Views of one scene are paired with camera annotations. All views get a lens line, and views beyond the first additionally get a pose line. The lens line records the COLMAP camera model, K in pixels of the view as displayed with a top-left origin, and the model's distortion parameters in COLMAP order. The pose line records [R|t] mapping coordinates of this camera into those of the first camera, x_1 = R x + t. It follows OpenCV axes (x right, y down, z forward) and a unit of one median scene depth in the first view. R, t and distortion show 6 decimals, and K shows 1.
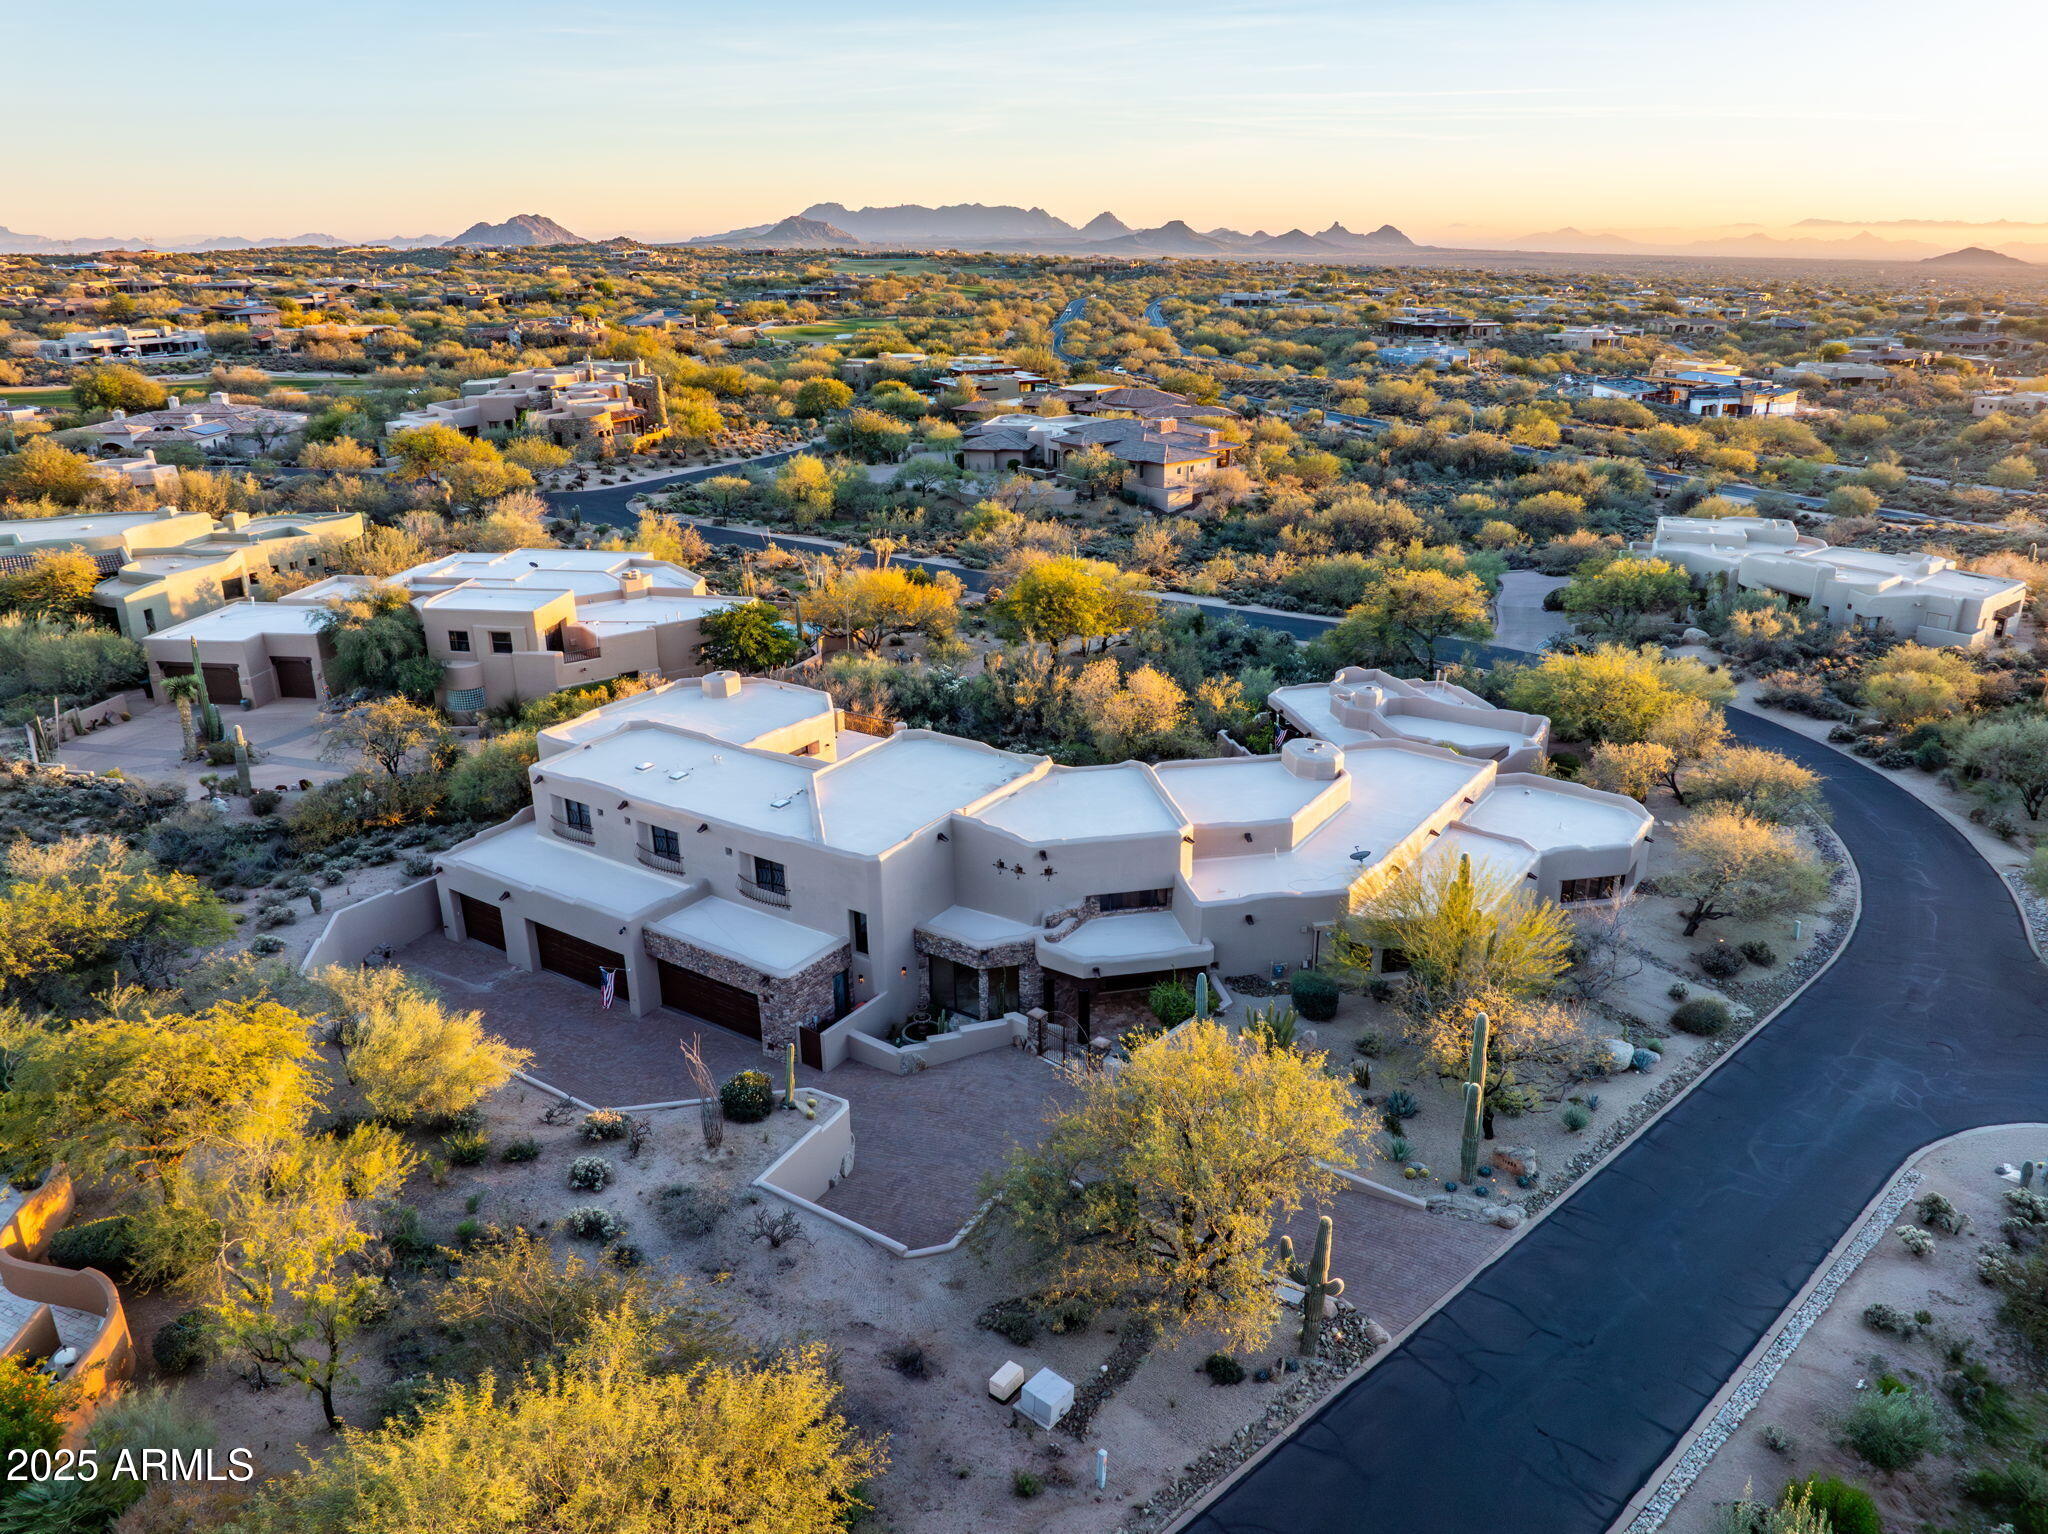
lens RADIAL K [[1446.9, 0, 1029.9], [0, 1446.9, 759.7], [0, 0, 1]] dist [-0.036565, 0.000840]
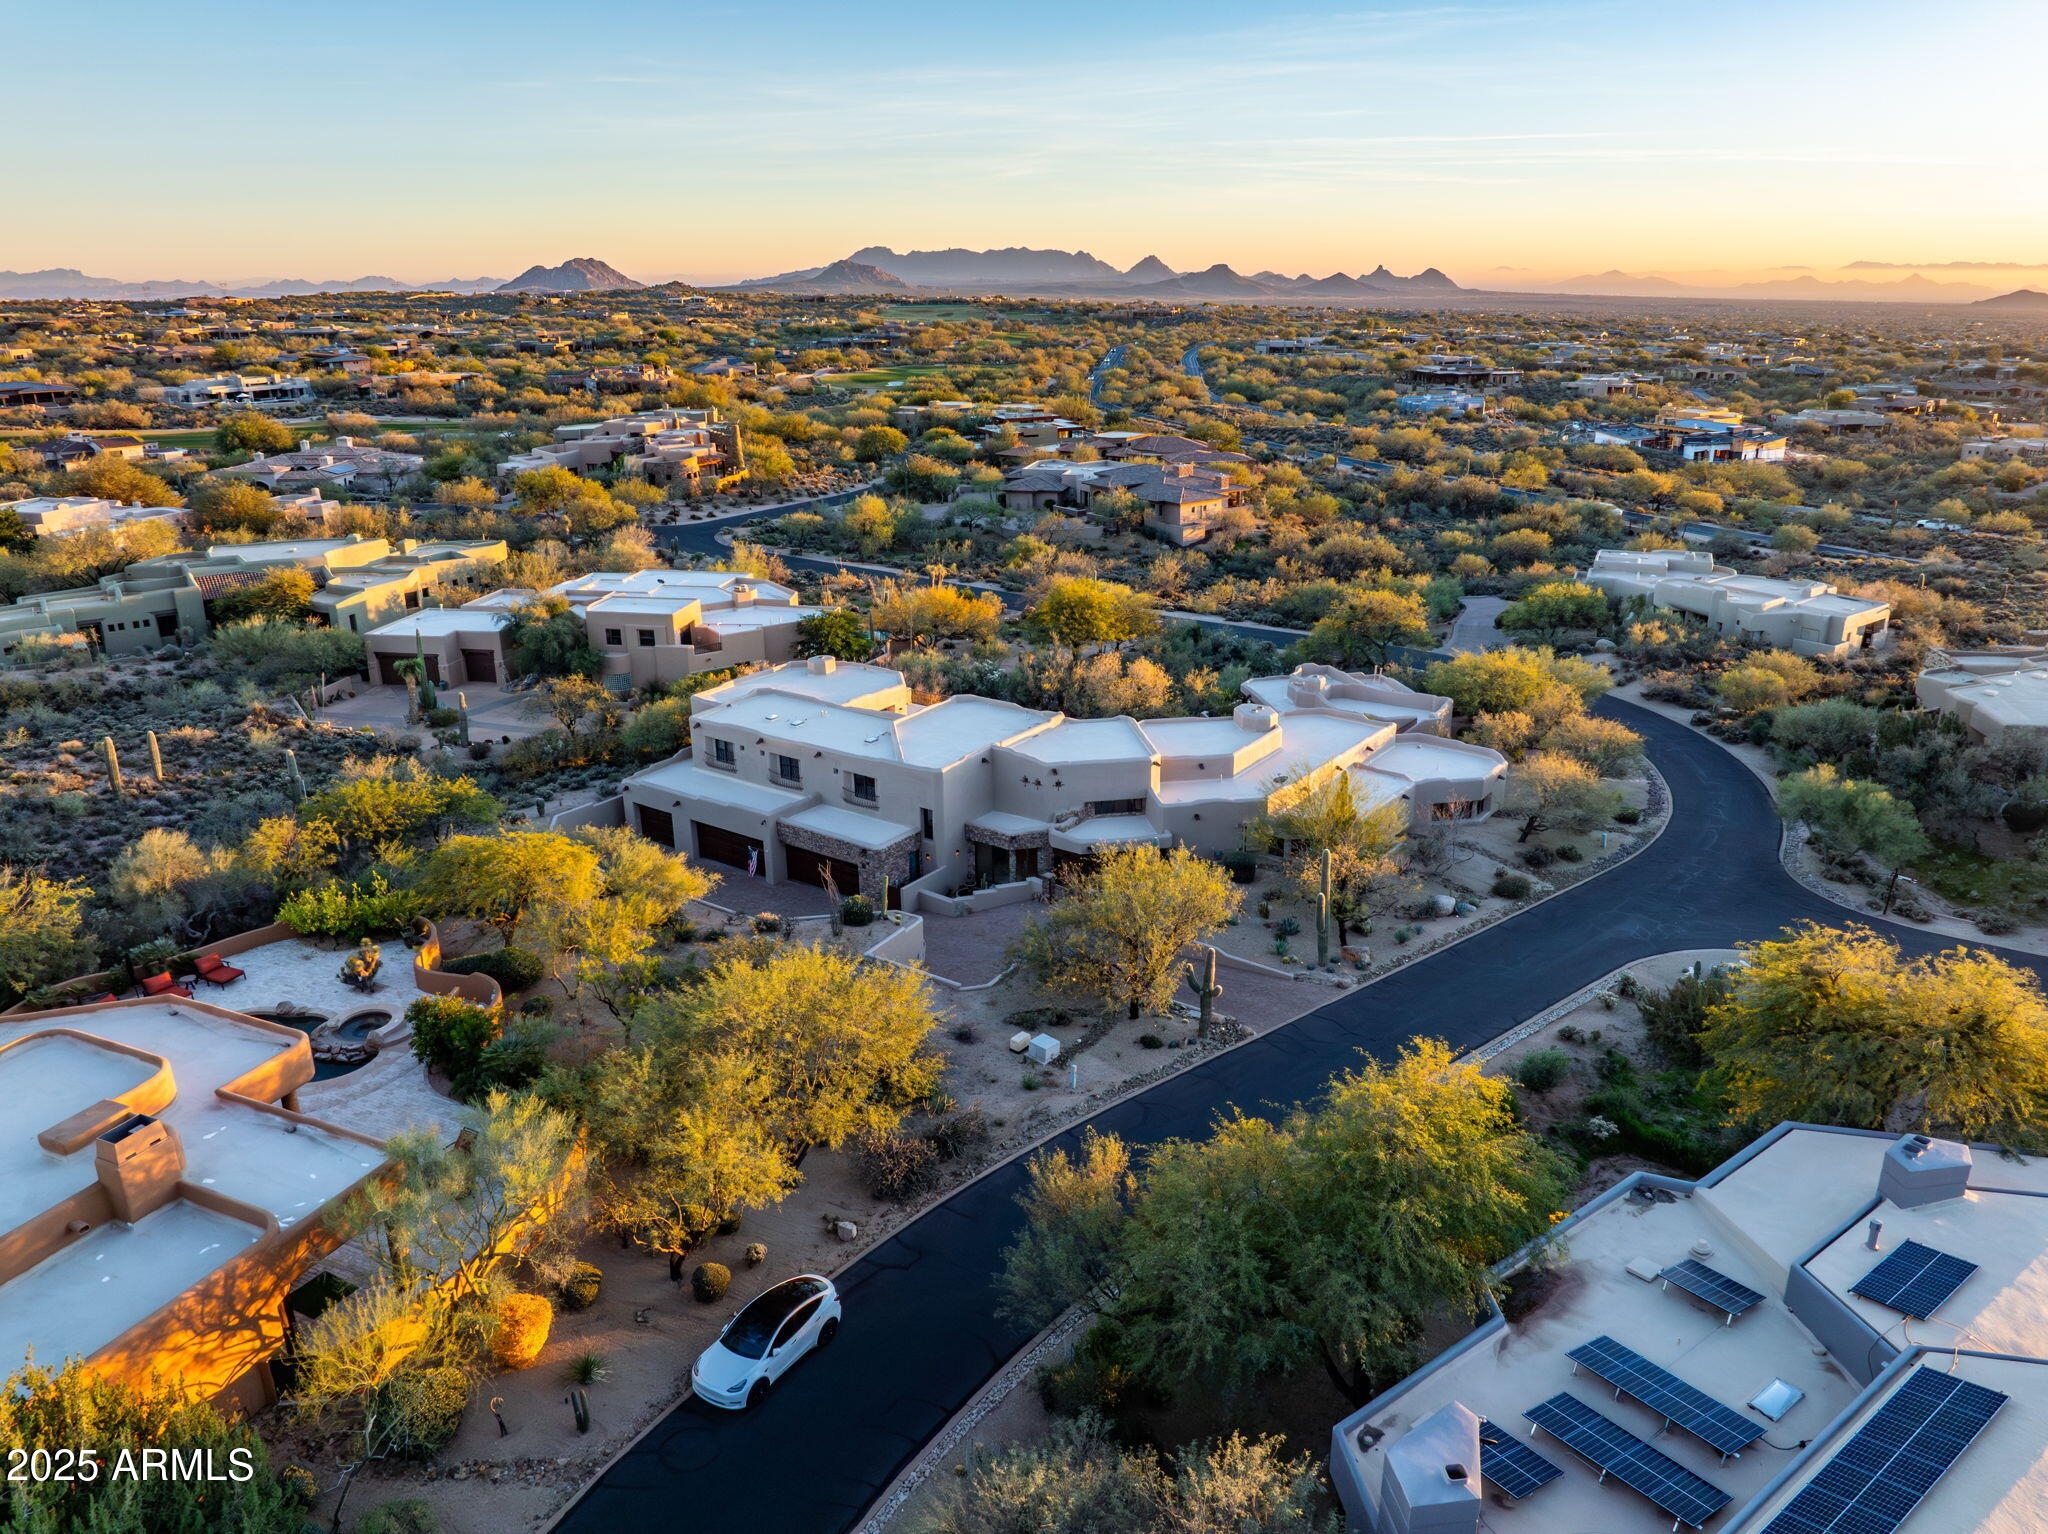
lens RADIAL K [[1446.9, 0, 1029.9], [0, 1446.9, 759.7], [0, 0, 1]] dist [-0.036565, 0.000840]
pose [[0.999551, 0.008649, -0.028689, 0.013525], [-0.009414, 0.999600, -0.026653, 0.048831], [0.028447, 0.026911, 0.999233, -0.234634]]
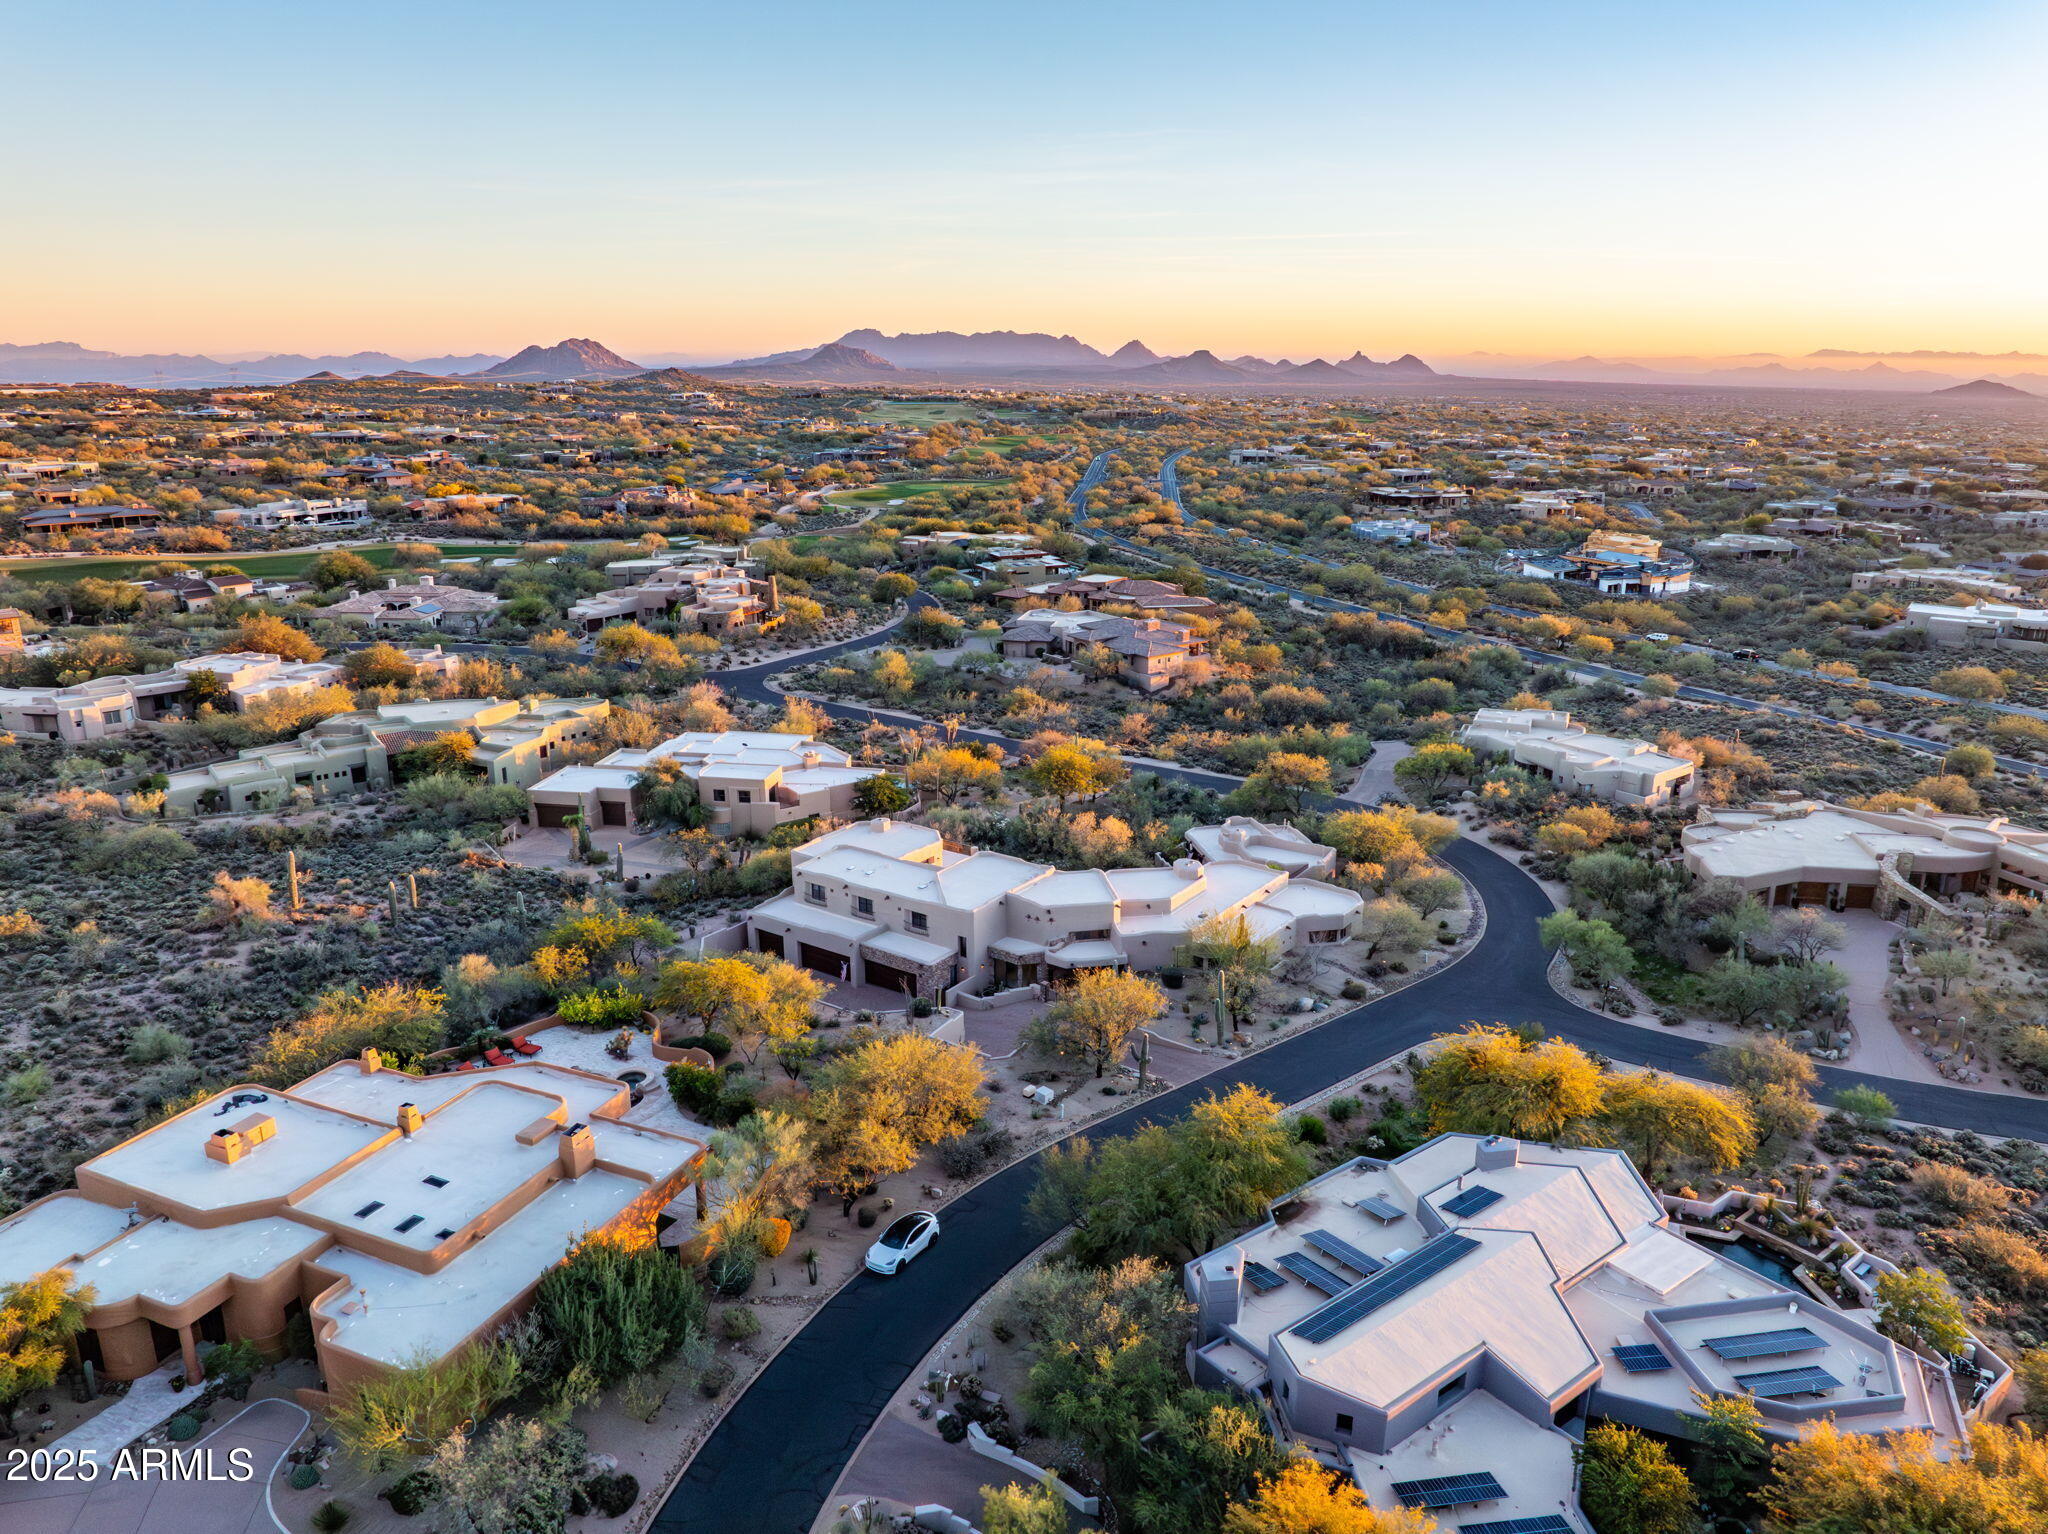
lens RADIAL K [[1436.2, 0, 1028.0], [0, 1436.2, 768.0], [0, 0, 1]] dist [-0.026653, 0.000307]
pose [[0.999736, 0.012572, -0.019245, 0.008719], [-0.013917, 0.997346, -0.071470, 0.003034], [0.018296, 0.071719, 0.997257, -0.600990]]
